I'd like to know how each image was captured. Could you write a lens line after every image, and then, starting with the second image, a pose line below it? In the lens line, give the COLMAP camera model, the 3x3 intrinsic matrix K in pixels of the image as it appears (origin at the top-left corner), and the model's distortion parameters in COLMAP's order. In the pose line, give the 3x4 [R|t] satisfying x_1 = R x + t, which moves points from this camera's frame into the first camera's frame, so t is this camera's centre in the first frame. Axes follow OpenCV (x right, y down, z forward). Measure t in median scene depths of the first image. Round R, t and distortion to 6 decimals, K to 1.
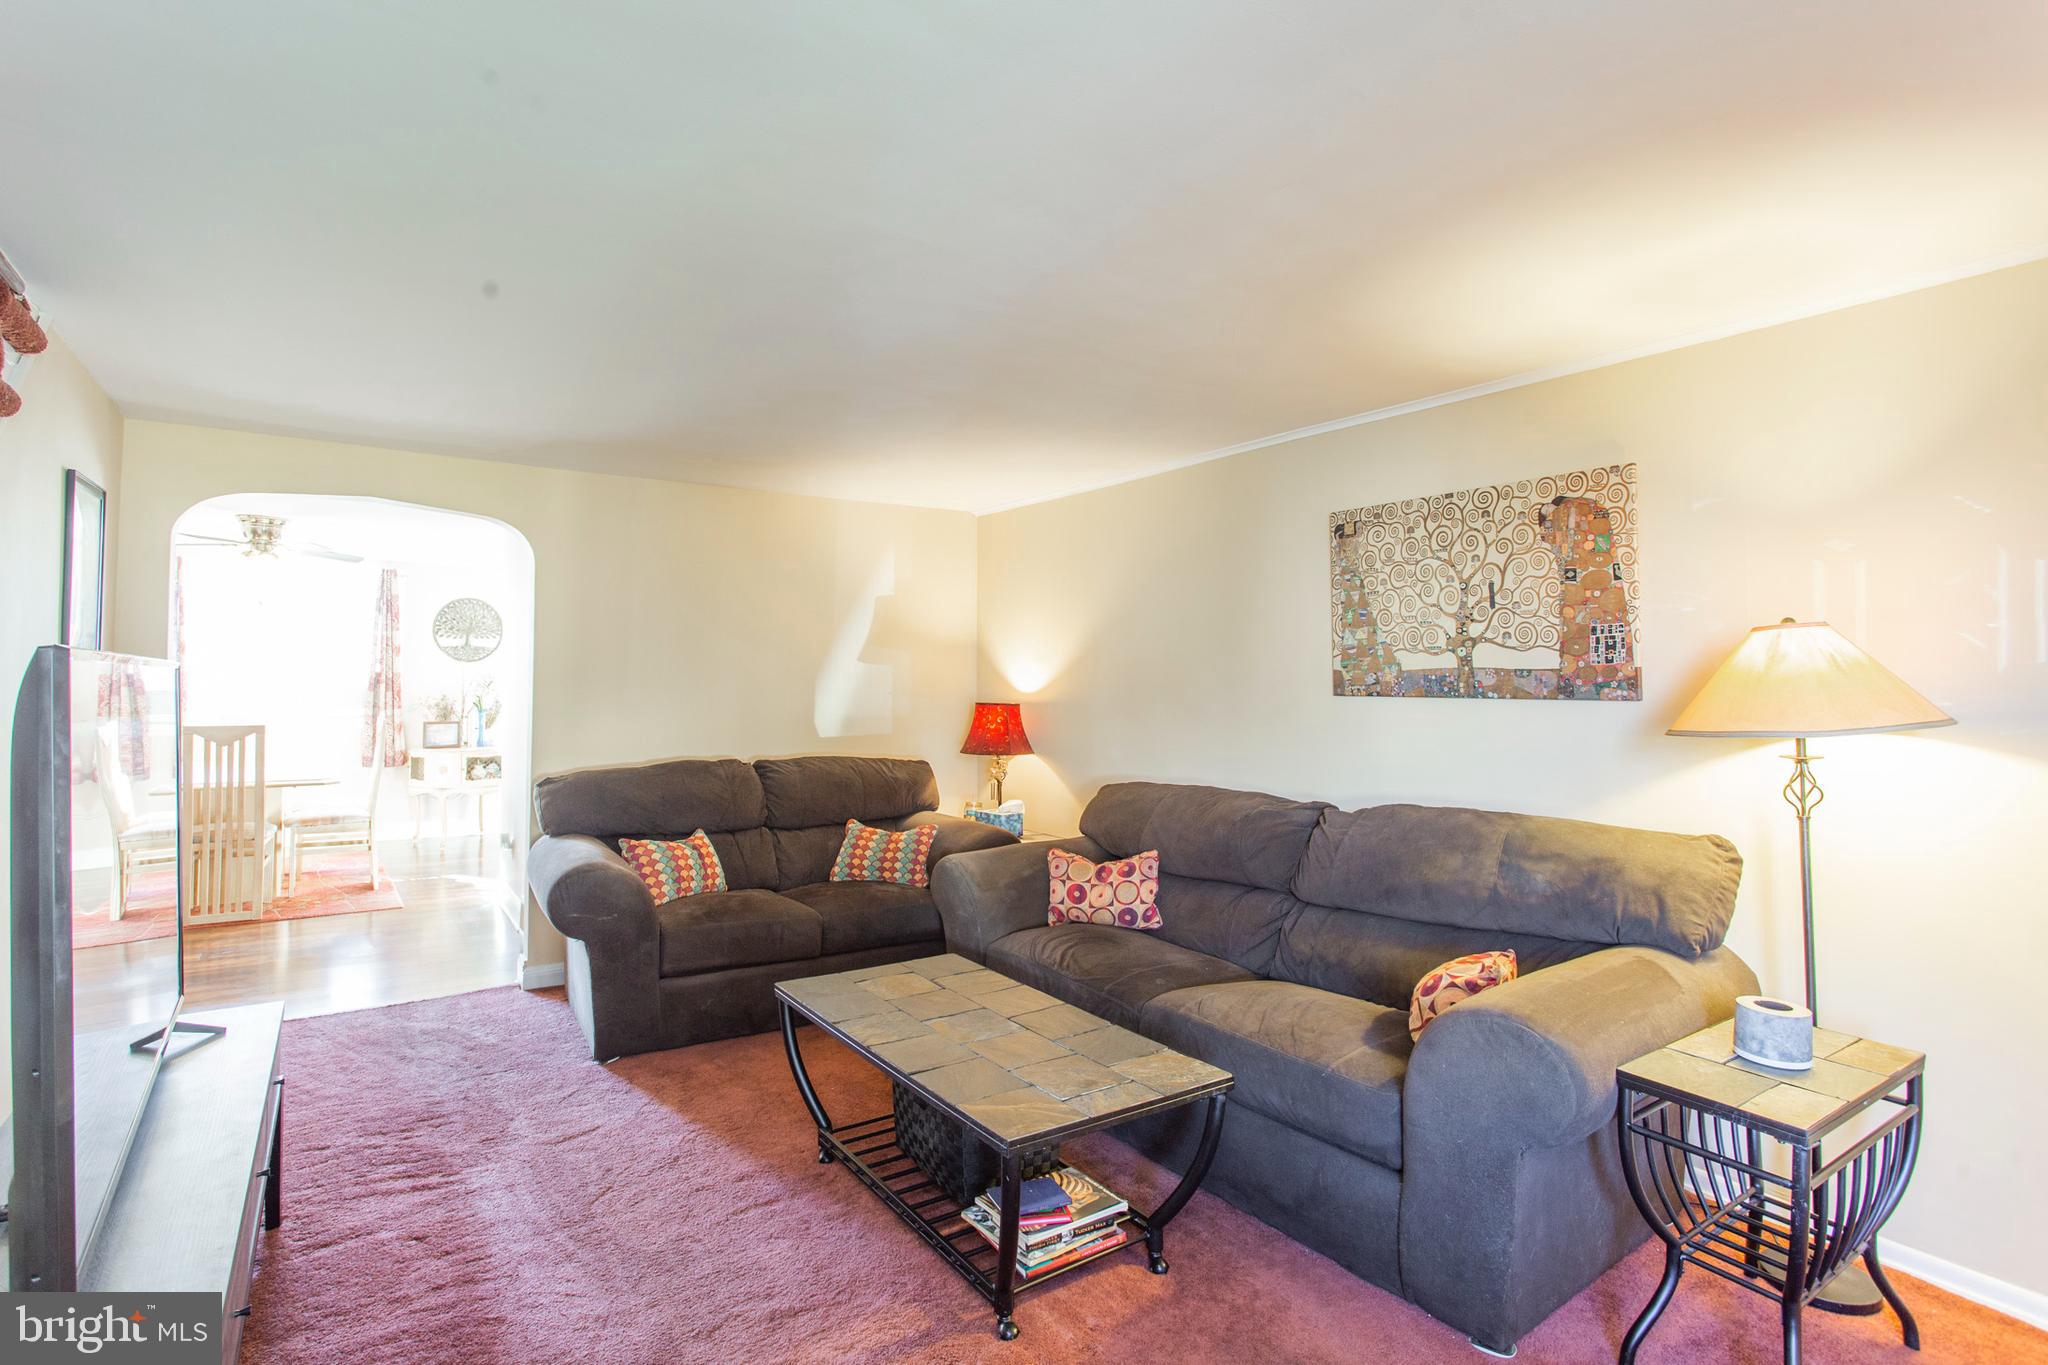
lens RADIAL K [[994.3, 0, 1007.1], [0, 994.3, 672.2], [0, 0, 1]] dist [-0.017817, 0.007485]
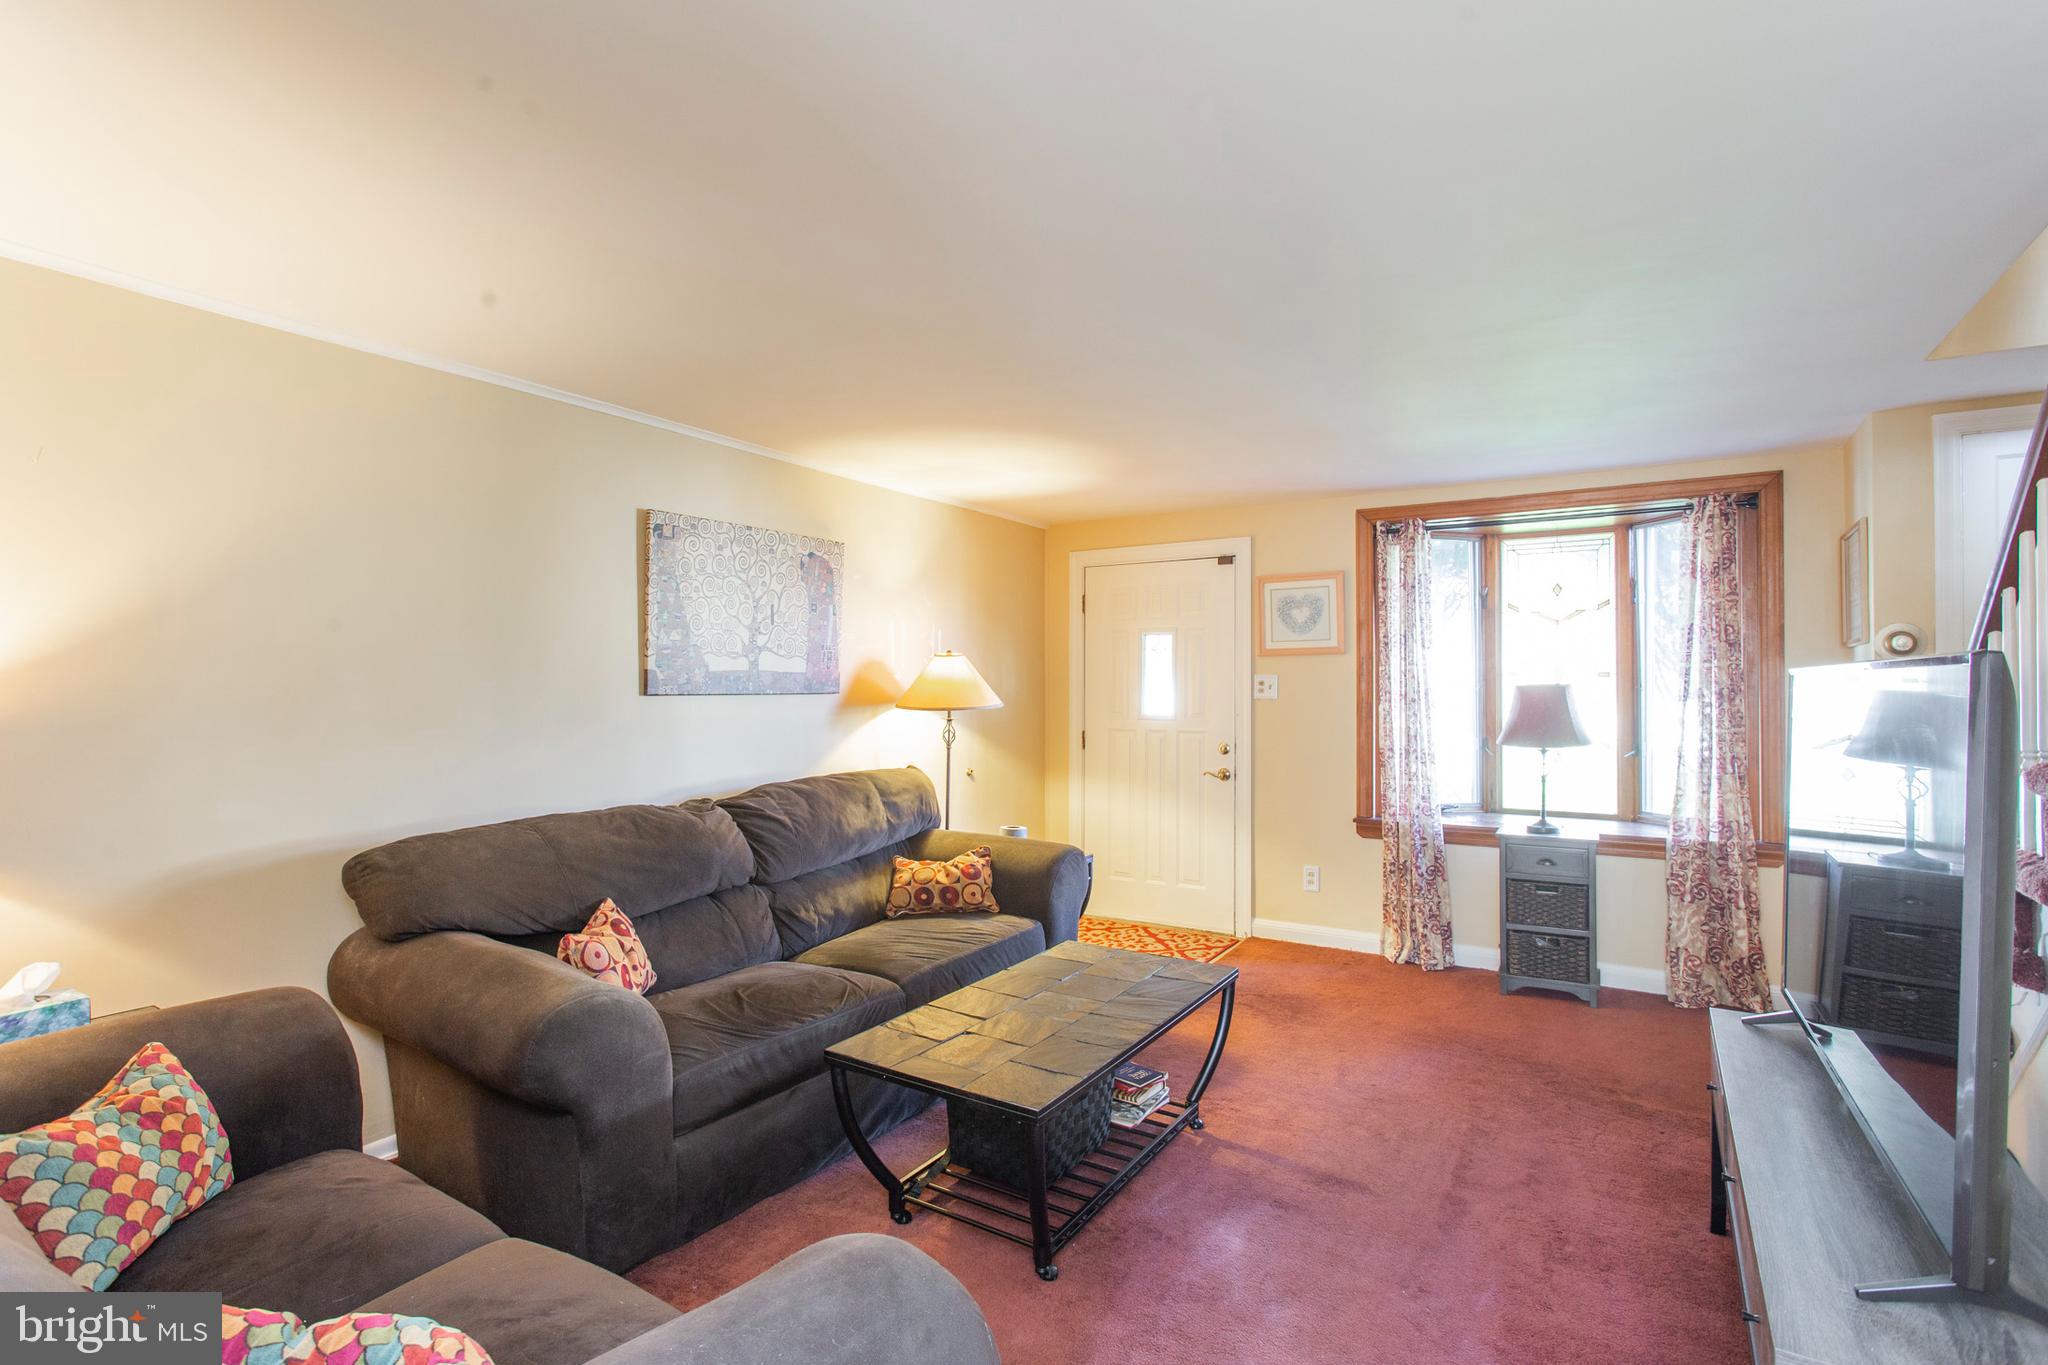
lens RADIAL K [[994.3, 0, 975.3], [0, 994.3, 678.1], [0, 0, 1]] dist [-0.017817, 0.007485]
pose [[-0.368696, -0.001126, 0.929549, -0.723386], [-0.014289, 0.999888, -0.004457, 0.006262], [-0.929440, -0.014925, -0.368671, 1.092061]]
